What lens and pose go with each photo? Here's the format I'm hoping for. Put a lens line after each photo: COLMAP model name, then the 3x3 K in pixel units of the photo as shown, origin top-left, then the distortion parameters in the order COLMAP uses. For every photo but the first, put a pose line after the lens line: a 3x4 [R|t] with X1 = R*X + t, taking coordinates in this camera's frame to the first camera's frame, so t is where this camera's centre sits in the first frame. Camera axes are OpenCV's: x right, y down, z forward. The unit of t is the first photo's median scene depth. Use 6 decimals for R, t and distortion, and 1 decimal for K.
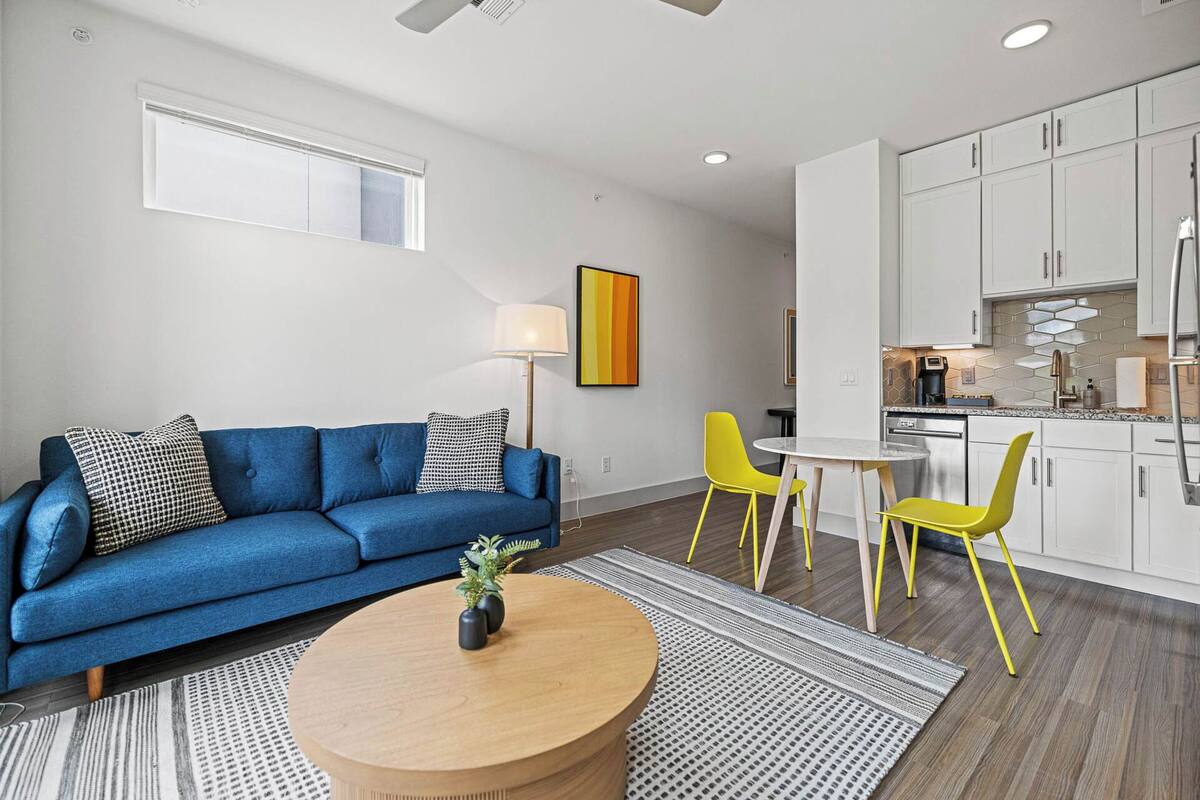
lens RADIAL K [[506.0, 0, 600.0], [0, 506.0, 400.0], [0, 0, 1]] dist [-0.000826, 0.000094]
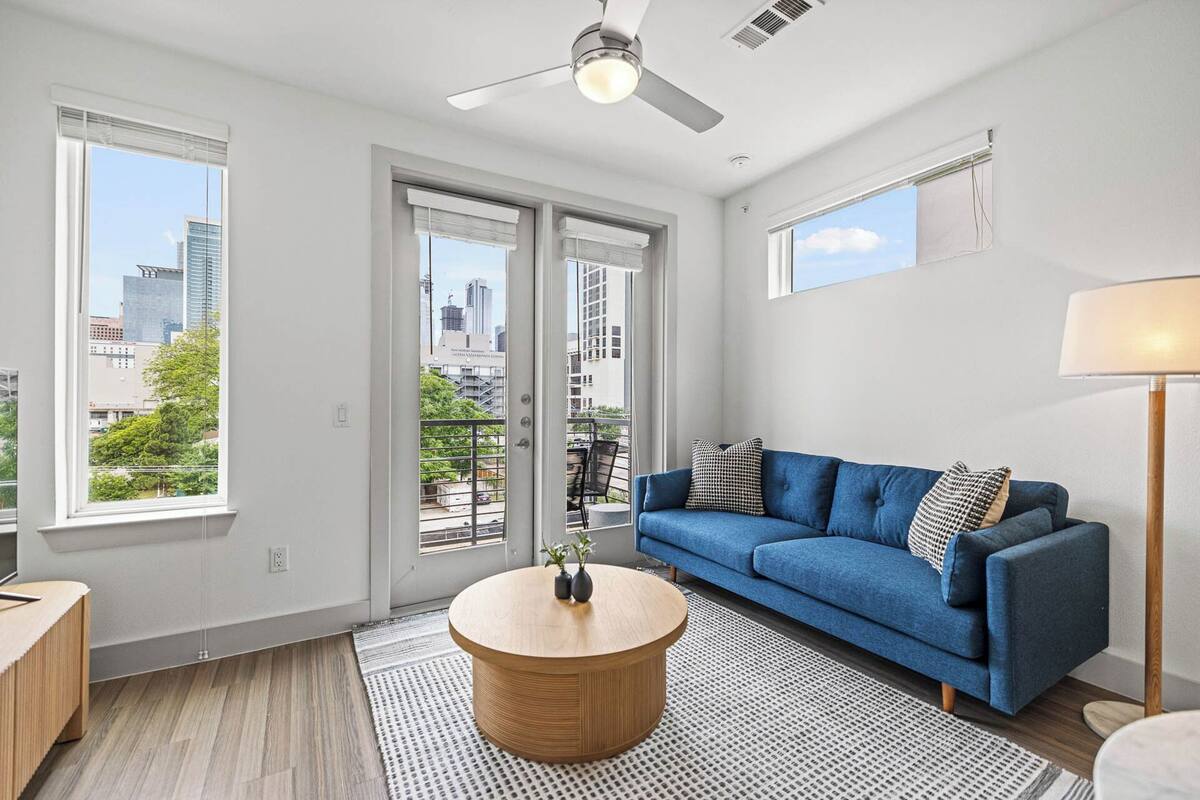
lens RADIAL K [[506.0, 0, 600.0], [0, 506.0, 400.0], [0, 0, 1]] dist [-0.000826, 0.000094]
pose [[-0.180983, -0.006718, -0.983463, 0.719986], [-0.039639, 0.999214, 0.000469, -0.065535], [0.982687, 0.039068, -0.181107, 0.785469]]
